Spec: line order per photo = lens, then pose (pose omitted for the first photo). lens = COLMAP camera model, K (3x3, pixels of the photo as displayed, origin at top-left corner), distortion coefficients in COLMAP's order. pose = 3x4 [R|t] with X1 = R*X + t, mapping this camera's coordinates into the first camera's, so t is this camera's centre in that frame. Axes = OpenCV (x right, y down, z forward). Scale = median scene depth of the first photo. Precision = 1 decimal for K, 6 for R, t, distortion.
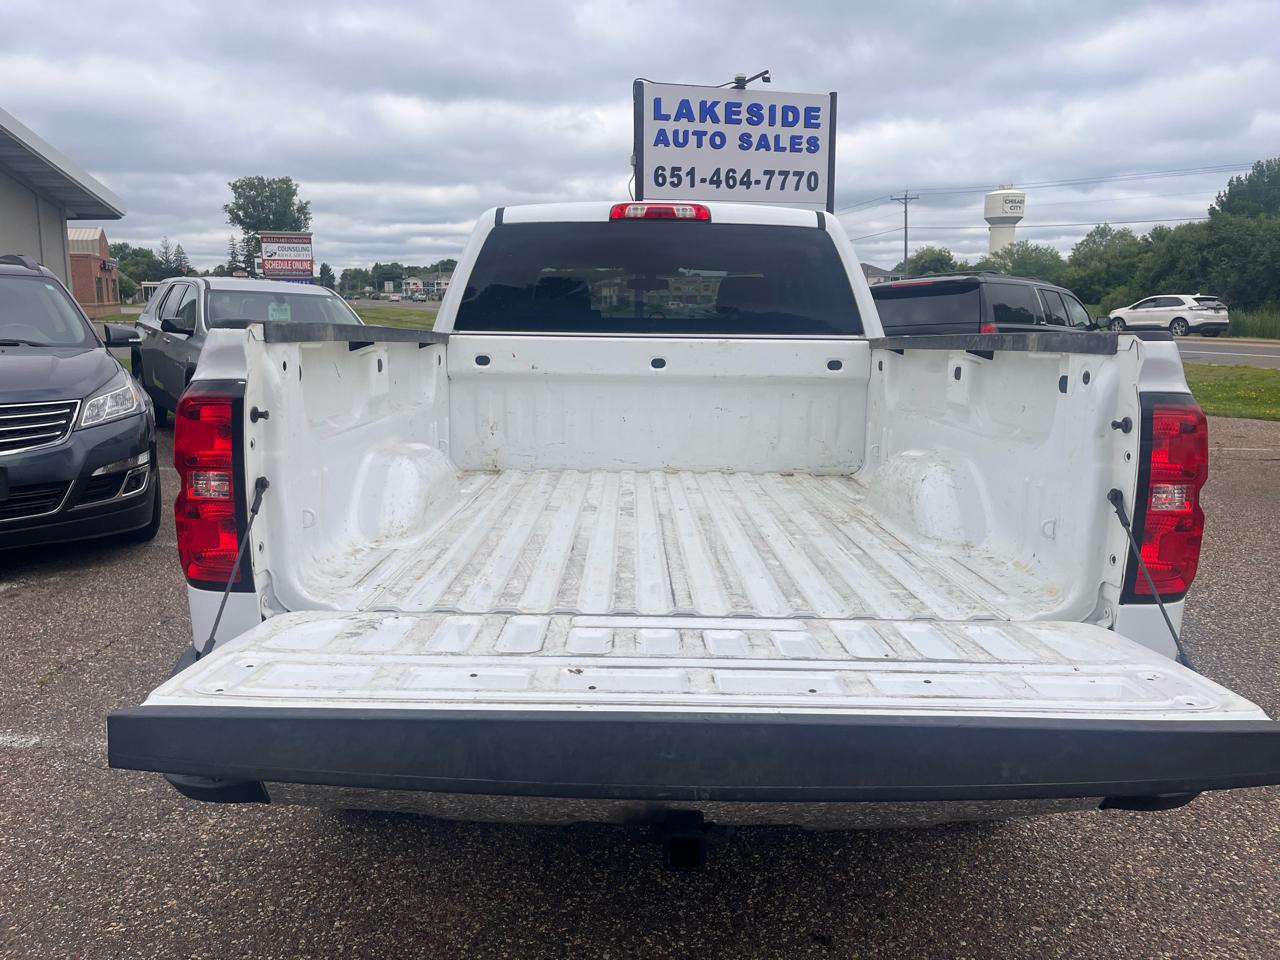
lens RADIAL K [[978.9, 0, 632.8], [0, 978.9, 473.4], [0, 0, 1]] dist [0.061334, -0.092038]
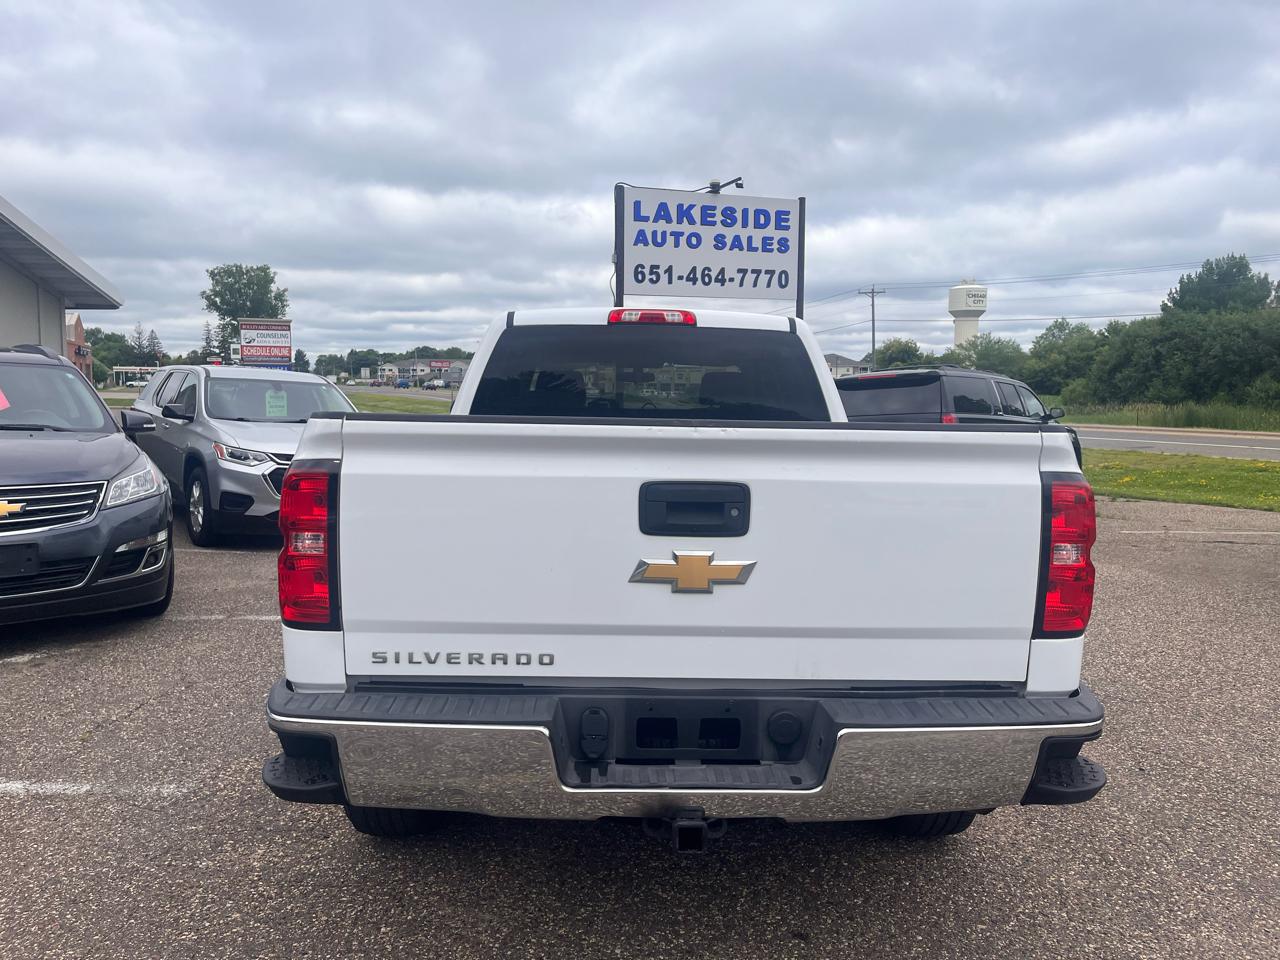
lens RADIAL K [[984.4, 0, 637.3], [0, 984.4, 493.9], [0, 0, 1]] dist [0.070751, -0.104671]
pose [[0.999475, 0.002732, 0.032291, -0.008848], [-0.000561, 0.997751, -0.067034, 0.005399], [-0.032401, 0.066981, 0.997228, -0.043542]]
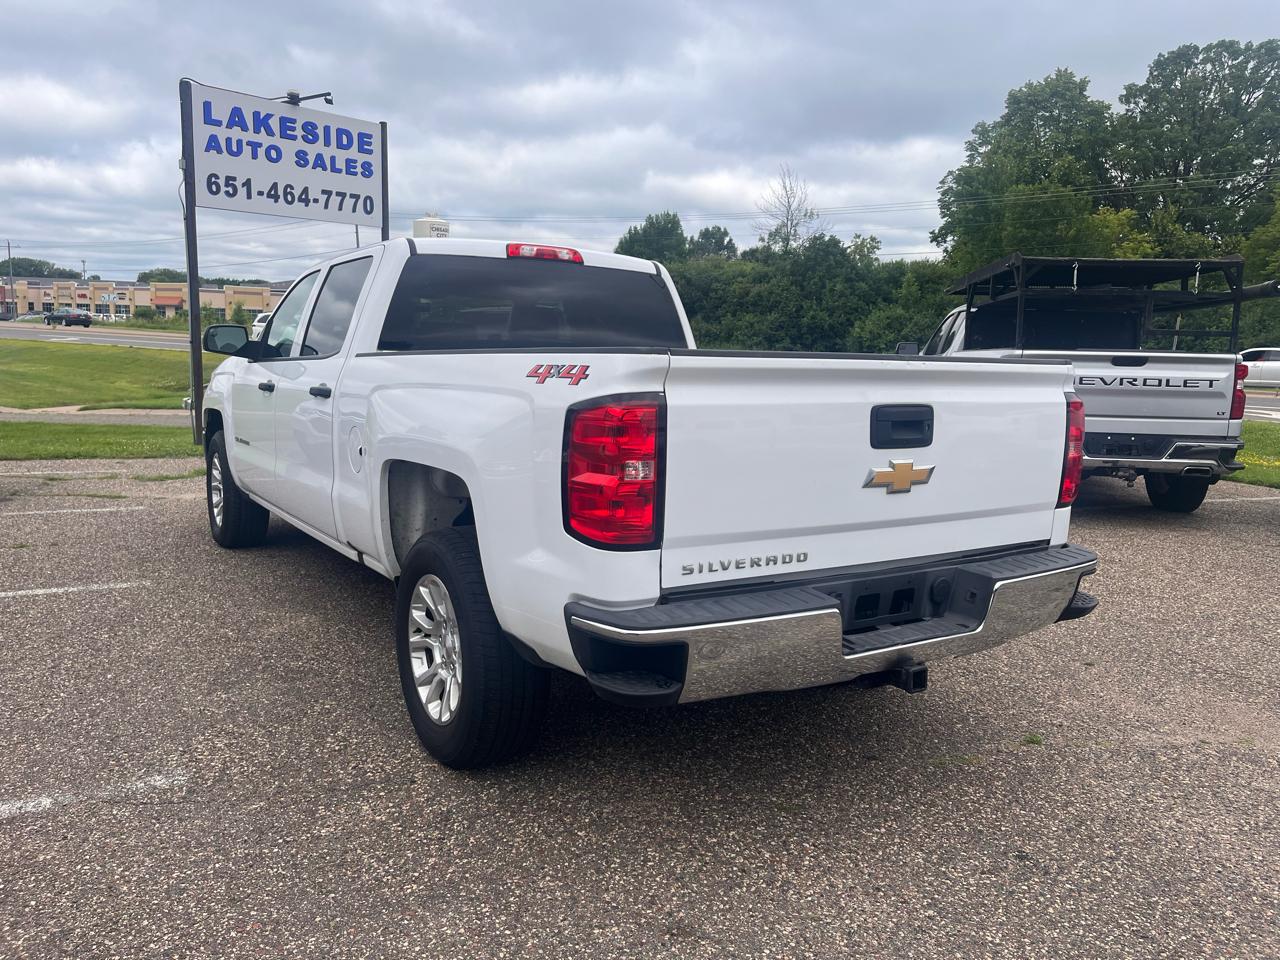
lens RADIAL K [[994.7, 0, 640.0], [0, 994.7, 480.0], [0, 0, 1]] dist [0.070017, -0.102035]
pose [[0.832033, -0.058777, 0.551603, -0.192860], [0.066818, 0.997750, 0.005528, 0.002795], [-0.550687, 0.032258, 0.834088, -0.020938]]
